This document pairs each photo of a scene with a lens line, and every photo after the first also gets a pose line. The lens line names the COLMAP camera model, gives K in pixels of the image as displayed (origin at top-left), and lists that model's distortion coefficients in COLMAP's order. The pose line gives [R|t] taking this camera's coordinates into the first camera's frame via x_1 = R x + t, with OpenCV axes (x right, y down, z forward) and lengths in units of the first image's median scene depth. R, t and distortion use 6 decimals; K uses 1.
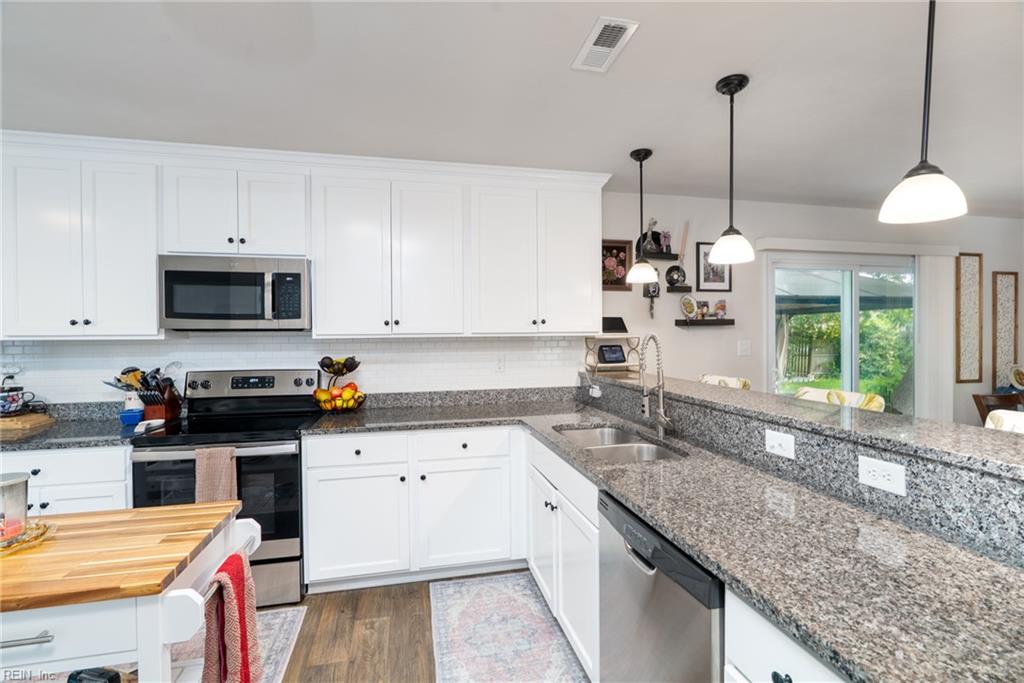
lens RADIAL K [[459.8, 0, 510.4], [0, 459.8, 339.6], [0, 0, 1]] dist [-0.013942, 0.004885]
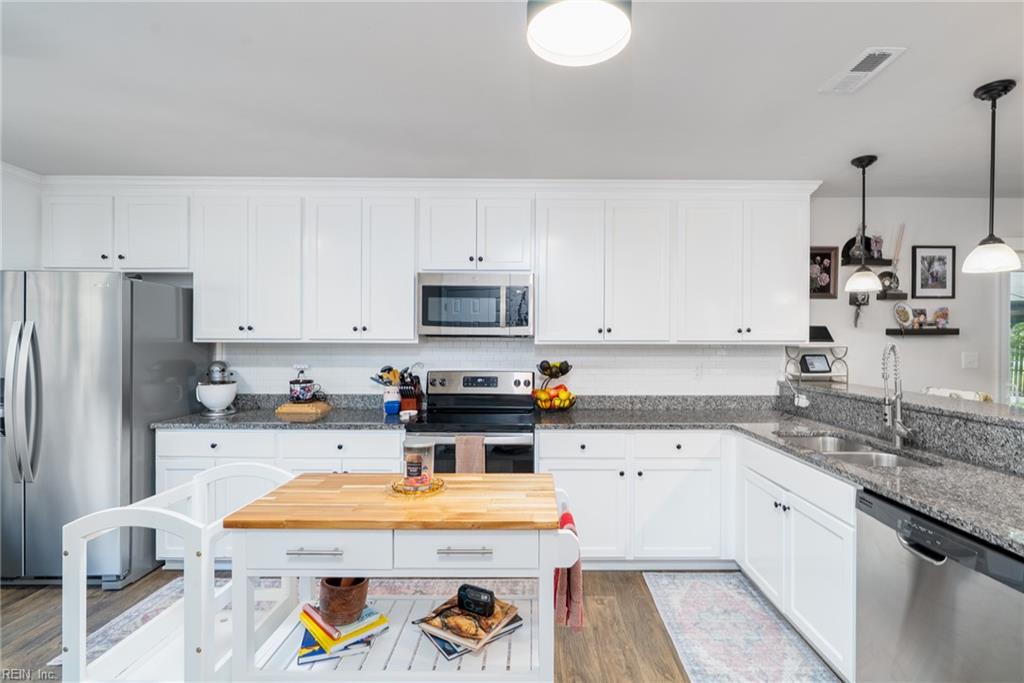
lens RADIAL K [[476.4, 0, 535.4], [0, 476.4, 344.4], [0, 0, 1]] dist [-0.013980, 0.005509]
pose [[0.976502, 0.012164, -0.215167, -0.173434], [-0.013190, 0.999907, -0.003332, 0.001971], [0.215106, 0.006091, 0.976572, -0.135012]]
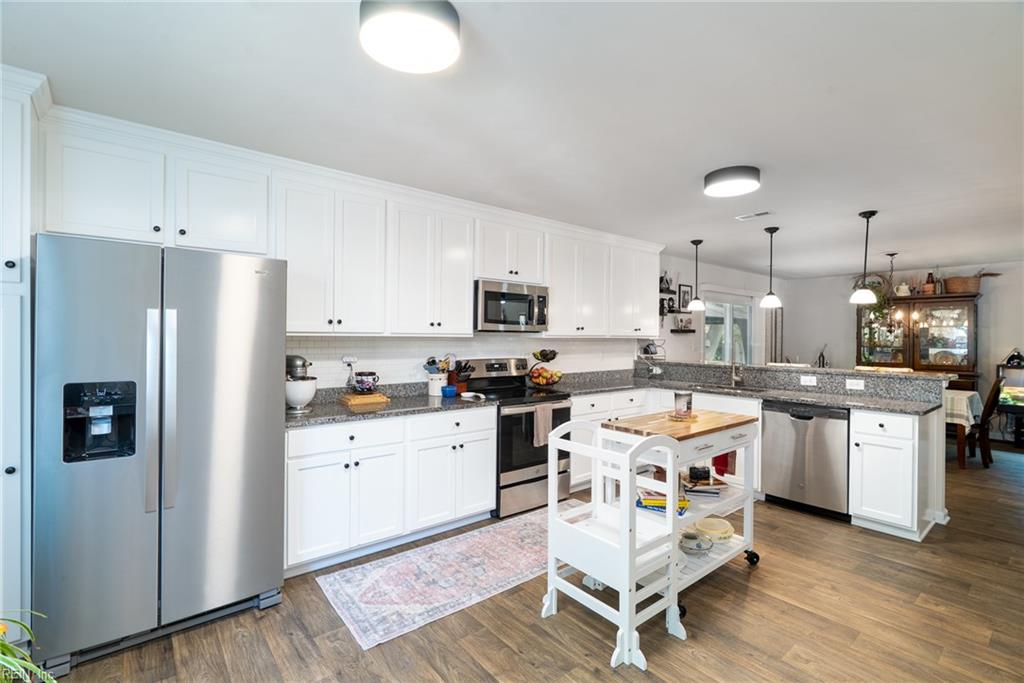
lens RADIAL K [[459.8, 0, 510.4], [0, 459.8, 339.6], [0, 0, 1]] dist [-0.013942, 0.004885]
pose [[0.897462, 0.011024, 0.440955, -1.178599], [-0.009603, 0.999939, -0.005452, 0.013245], [-0.440988, 0.000659, 0.897513, -0.334744]]
